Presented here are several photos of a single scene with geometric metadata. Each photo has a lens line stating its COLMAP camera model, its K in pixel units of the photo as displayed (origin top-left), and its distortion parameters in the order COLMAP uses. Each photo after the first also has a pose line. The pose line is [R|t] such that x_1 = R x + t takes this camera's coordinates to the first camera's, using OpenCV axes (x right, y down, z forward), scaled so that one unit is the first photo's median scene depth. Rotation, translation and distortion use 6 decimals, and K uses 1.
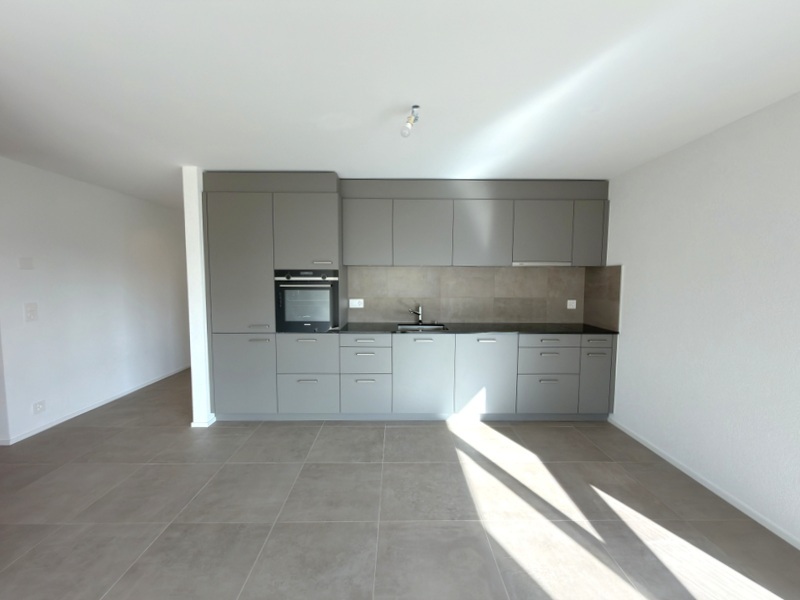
lens RADIAL K [[335.9, 0, 395.5], [0, 335.9, 302.7], [0, 0, 1]] dist [-0.001189, -0.000125]
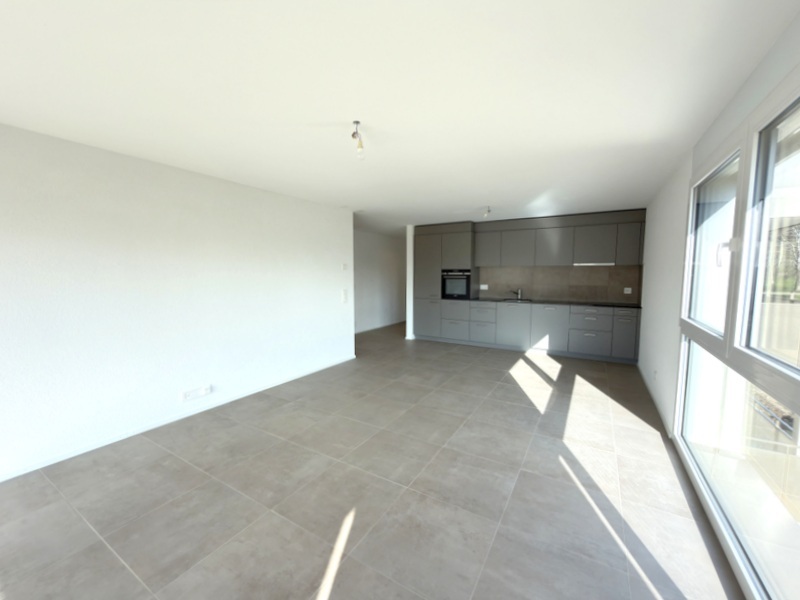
lens RADIAL K [[326.2, 0, 400.0], [0, 326.2, 300.0], [0, 0, 1]] dist [-0.000601, -0.000043]
pose [[0.847292, 0.039106, -0.529685, 0.507644], [-0.038727, 0.999180, 0.011819, 0.079179], [0.529713, 0.010499, 0.848112, -0.874652]]
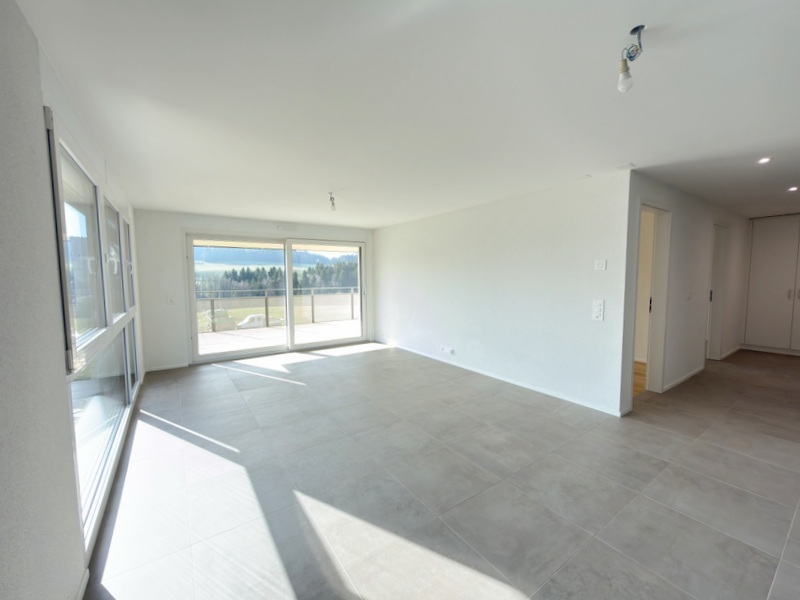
lens RADIAL K [[326.2, 0, 400.0], [0, 326.2, 300.0], [0, 0, 1]] dist [-0.000601, -0.000043]
pose [[-0.830281, 0.044646, -0.555553, 0.535976], [-0.040852, 0.989230, 0.140550, -0.063251], [0.555845, 0.139391, -0.819516, 0.827941]]
